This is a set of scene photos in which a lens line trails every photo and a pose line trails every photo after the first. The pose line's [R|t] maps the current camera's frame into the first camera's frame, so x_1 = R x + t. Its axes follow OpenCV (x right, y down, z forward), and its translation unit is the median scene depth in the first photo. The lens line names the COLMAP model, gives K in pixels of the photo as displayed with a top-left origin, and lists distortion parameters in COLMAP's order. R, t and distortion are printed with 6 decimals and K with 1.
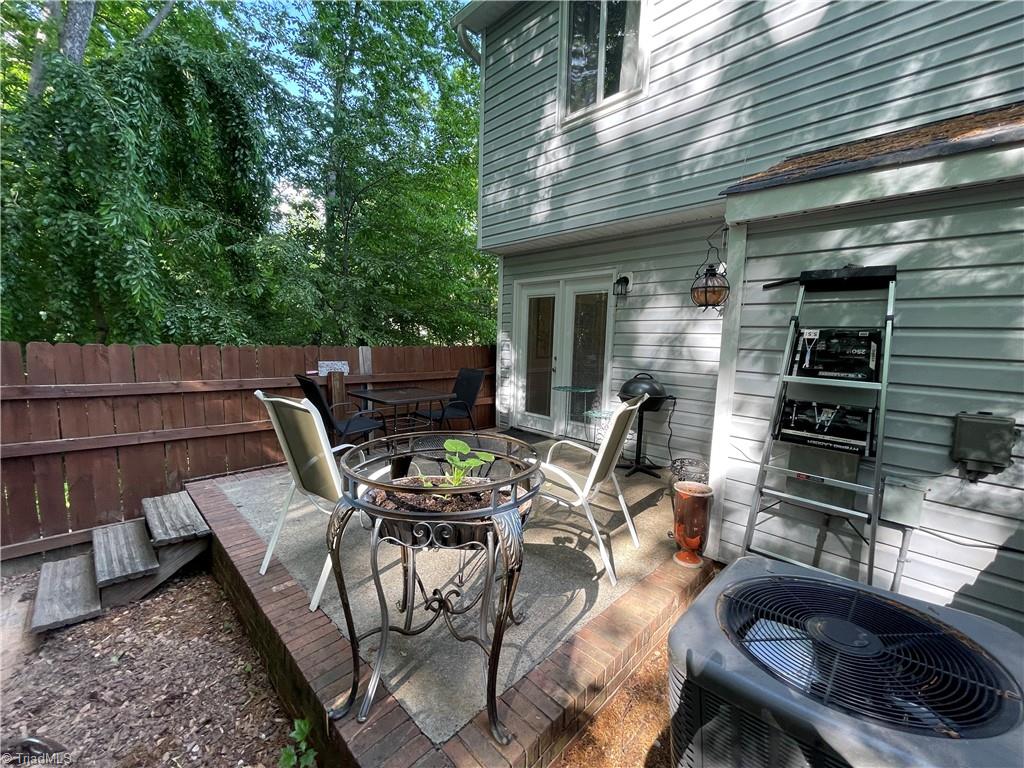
lens RADIAL K [[411.4, 0, 511.6], [0, 411.4, 381.9], [0, 0, 1]] dist [0.002832, -0.001086]
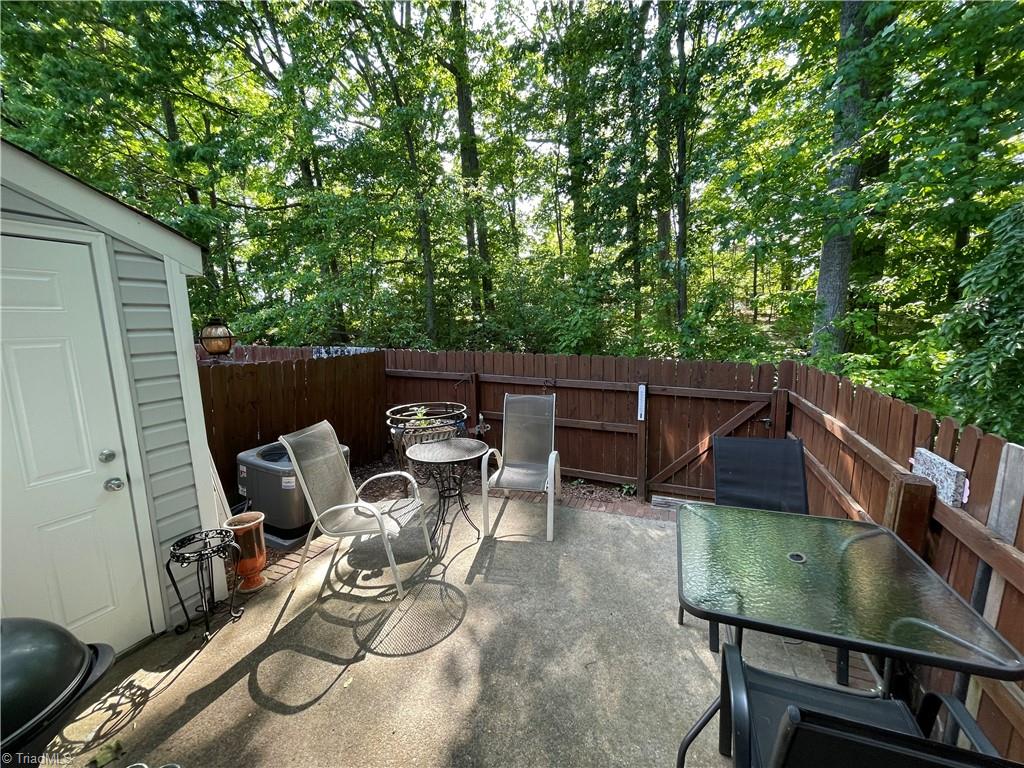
lens RADIAL K [[411.4, 0, 513.3], [0, 411.4, 383.2], [0, 0, 1]] dist [0.002832, -0.001086]
pose [[-0.927580, 0.039960, -0.371481, 0.147114], [-0.054093, 0.969425, 0.239350, -0.306888], [0.369688, 0.242110, -0.897058, 1.752107]]
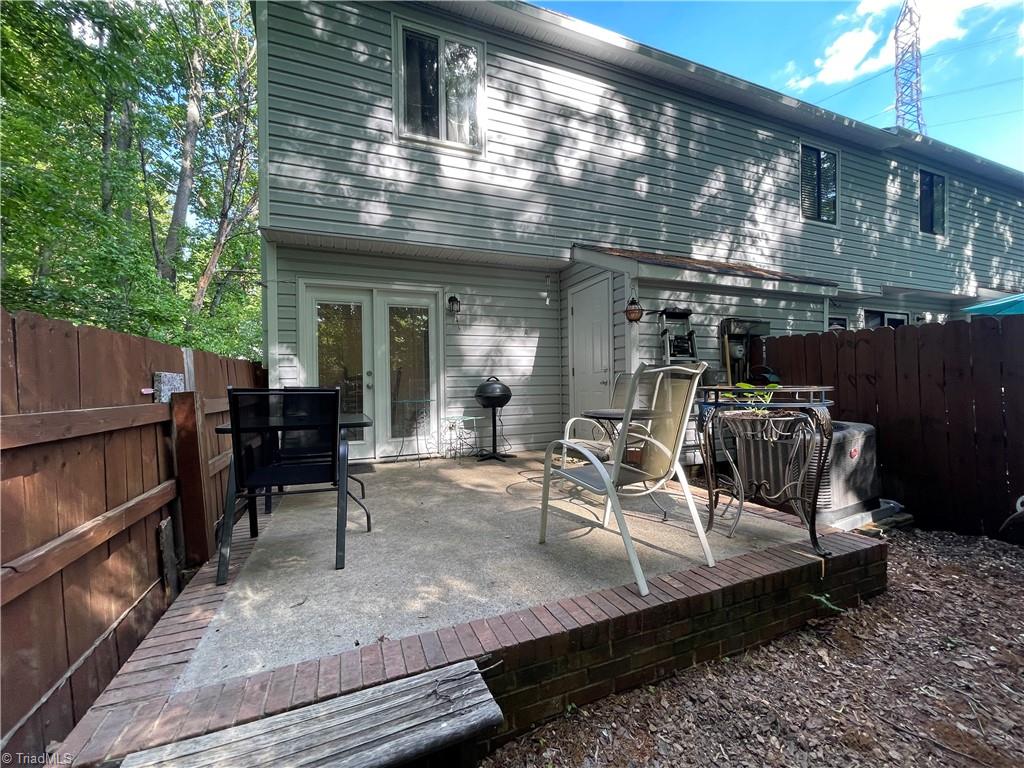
lens RADIAL K [[411.4, 0, 507.6], [0, 411.4, 381.6], [0, 0, 1]] dist [0.002832, -0.001086]
pose [[0.401675, -0.033555, 0.915167, -1.066465], [0.125837, 0.991872, -0.018864, 0.029605], [-0.907095, 0.122739, 0.402632, 0.642320]]
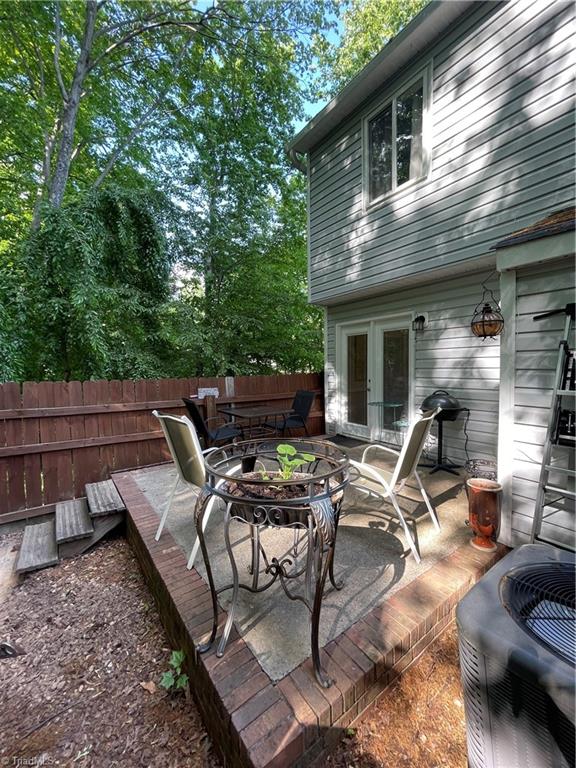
lens RADIAL K [[308.5, 0, 292.5], [0, 308.5, 379.2], [0, 0, 1]] dist [0.002832, -0.001086]
pose [[0.987450, -0.033286, -0.154386, 0.027622], [0.023196, 0.997503, -0.066704, -0.003479], [0.156220, 0.062286, 0.985756, -0.007135]]
